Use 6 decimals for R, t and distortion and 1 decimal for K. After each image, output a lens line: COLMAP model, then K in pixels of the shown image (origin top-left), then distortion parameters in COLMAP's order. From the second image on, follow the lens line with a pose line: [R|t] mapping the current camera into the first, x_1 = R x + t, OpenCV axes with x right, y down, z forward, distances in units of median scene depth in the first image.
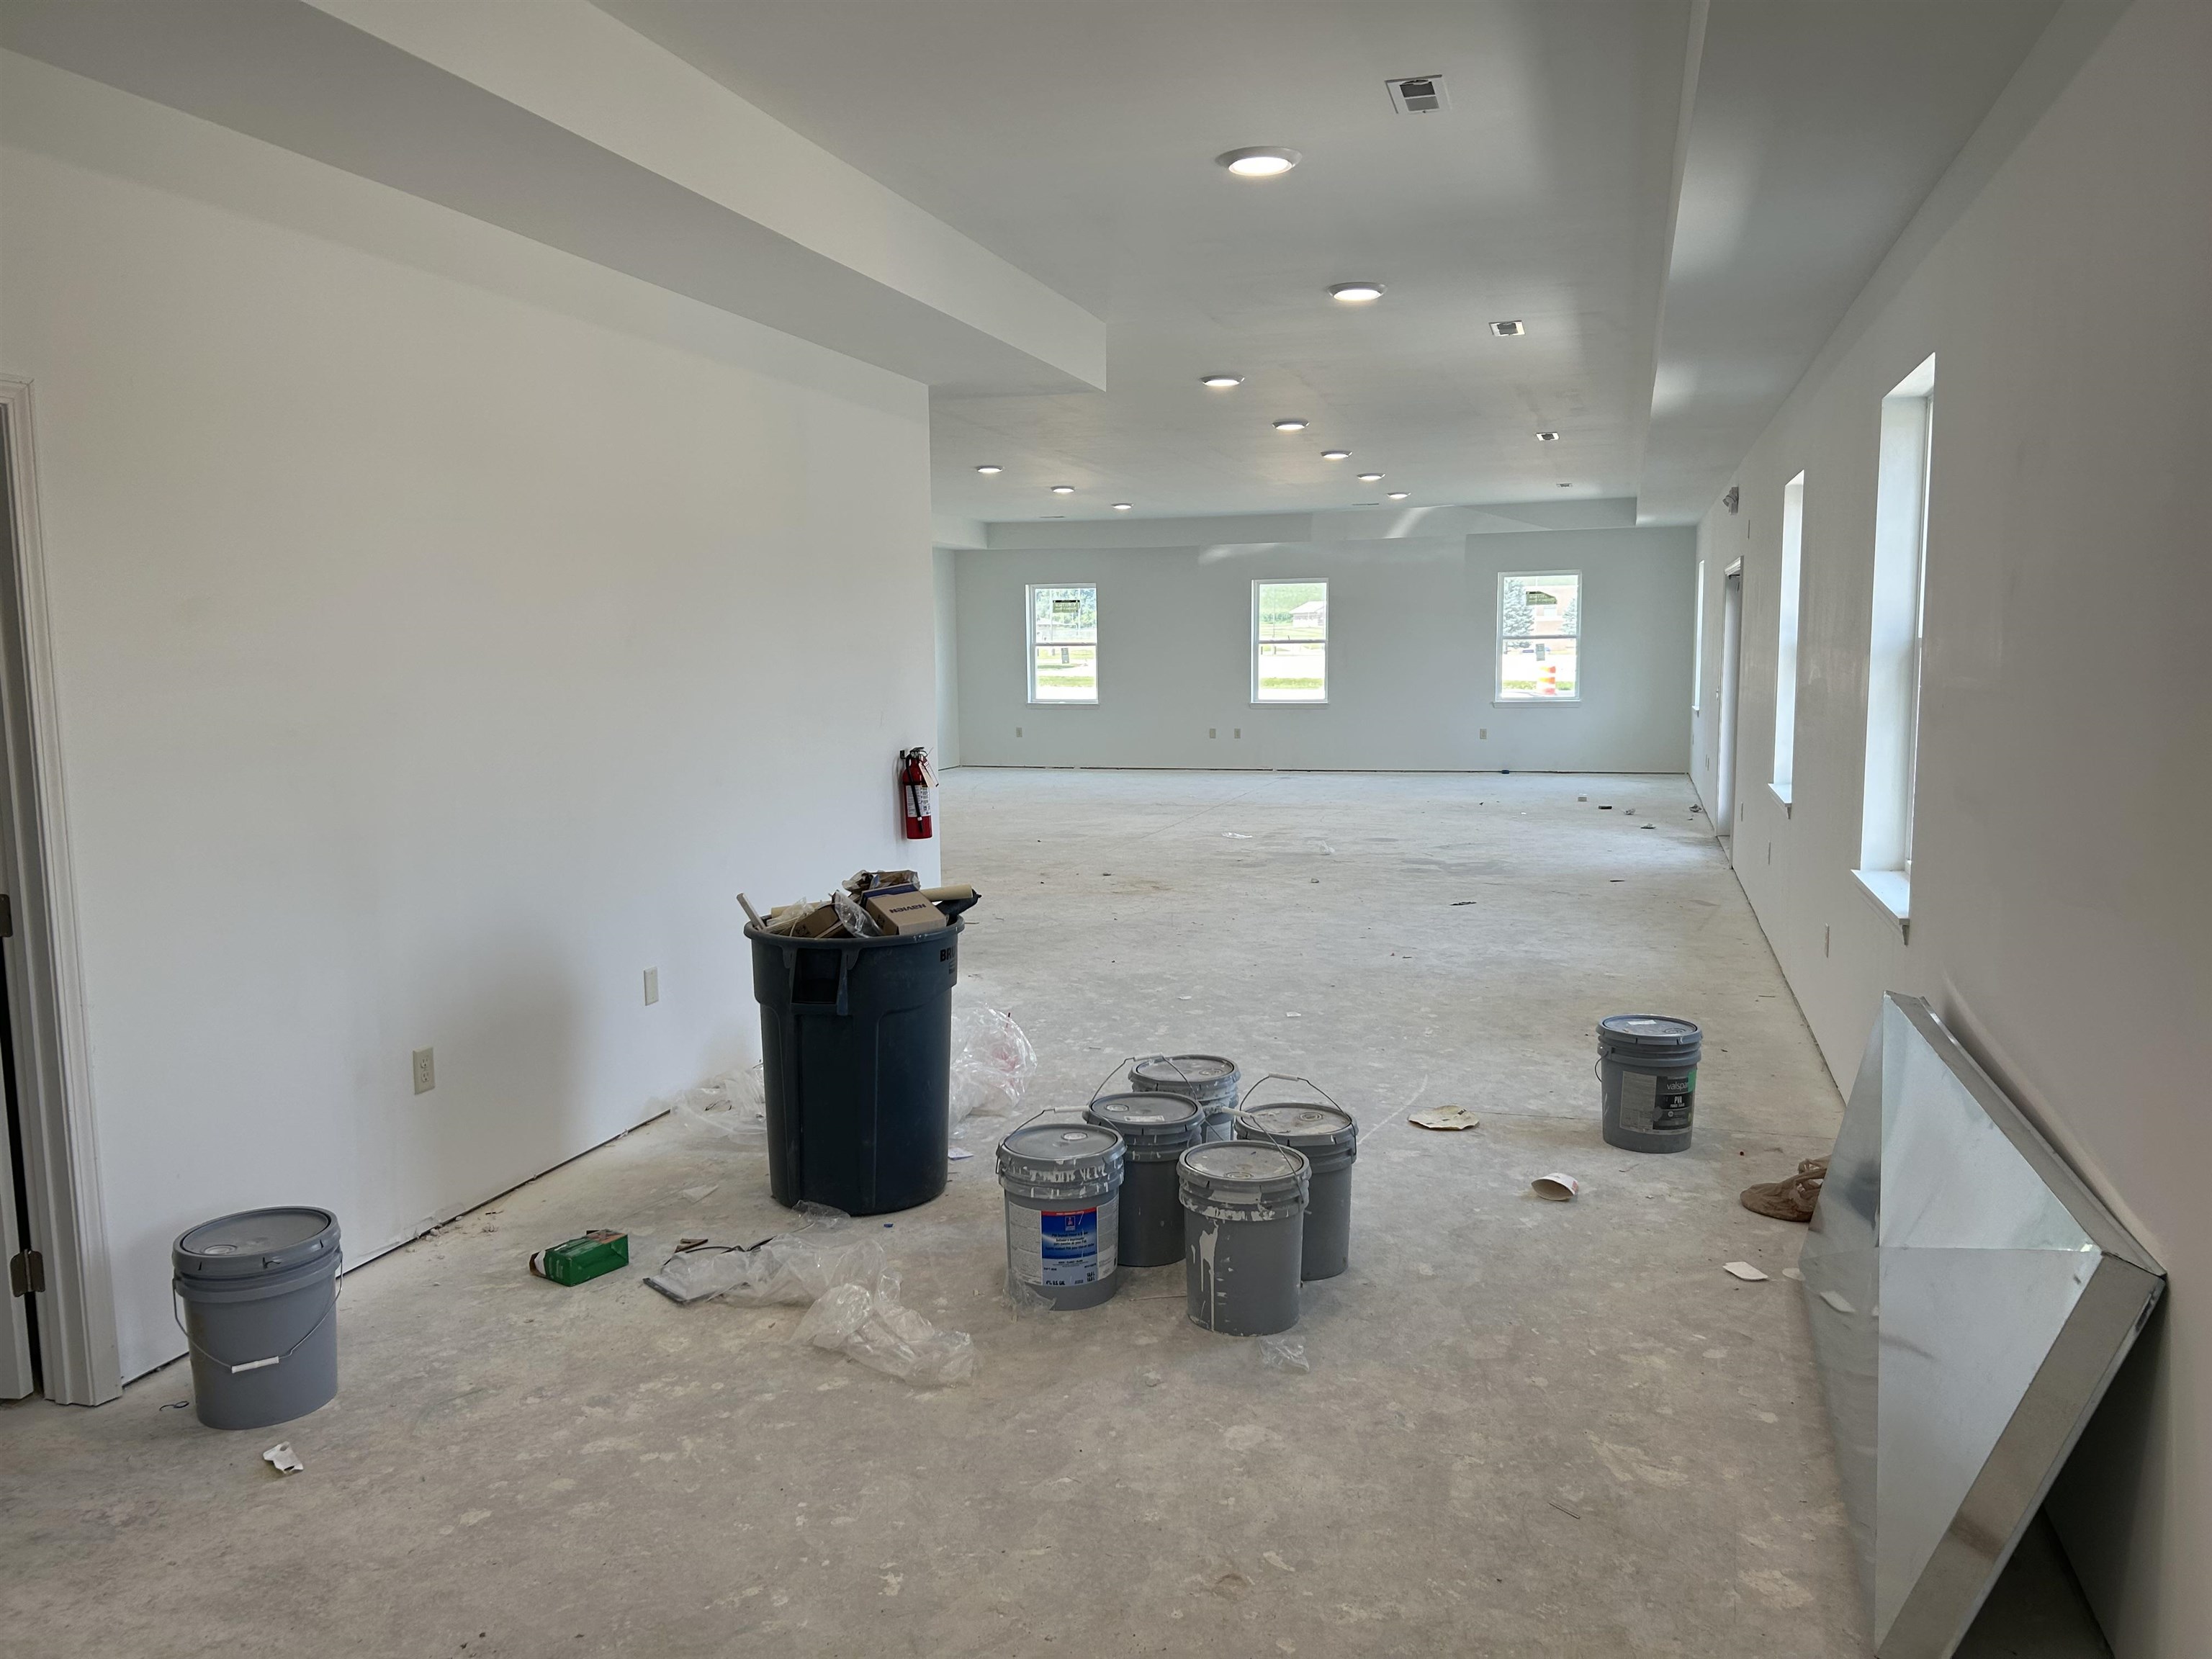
lens RADIAL K [[1645.3, 0, 1102.3], [0, 1645.3, 828.7], [0, 0, 1]] dist [0.028830, -0.015803]
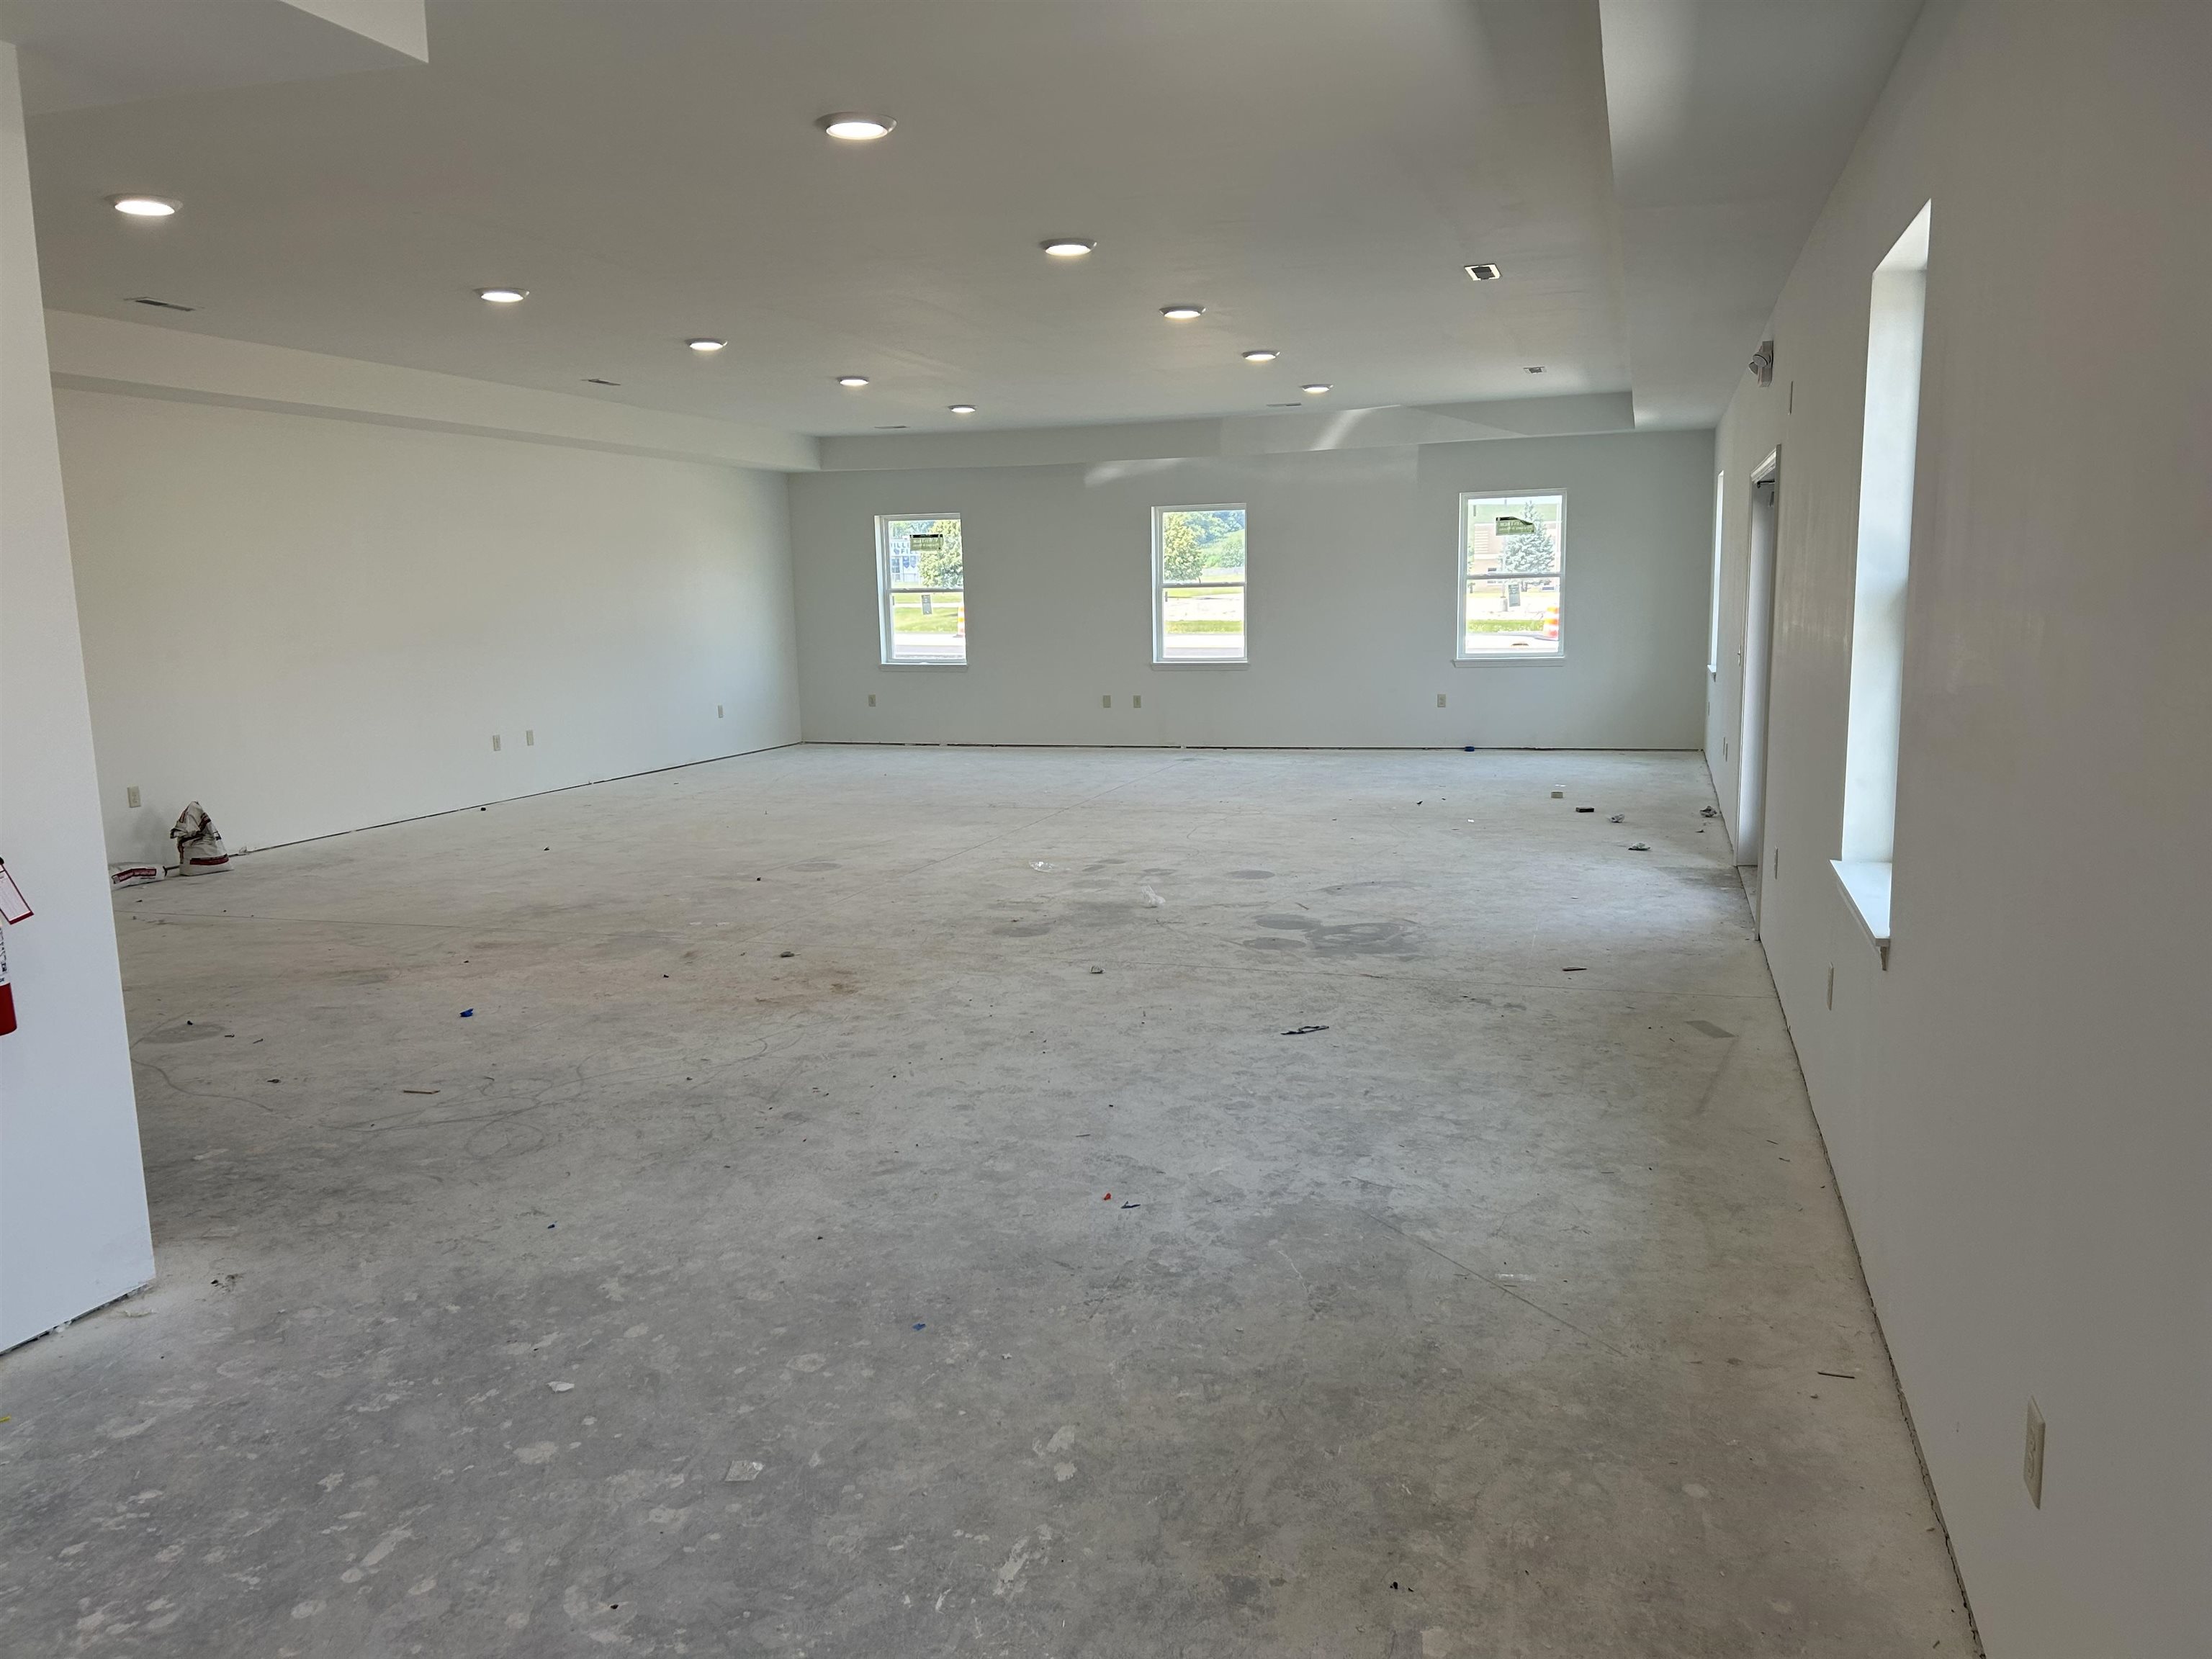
lens RADIAL K [[1645.3, 0, 1109.1], [0, 1645.3, 831.6], [0, 0, 1]] dist [0.028830, -0.015803]
pose [[0.999924, -0.007220, -0.009991, 0.082988], [0.007587, 0.999282, 0.037126, -0.026386], [0.009716, -0.037199, 0.999261, 0.219056]]
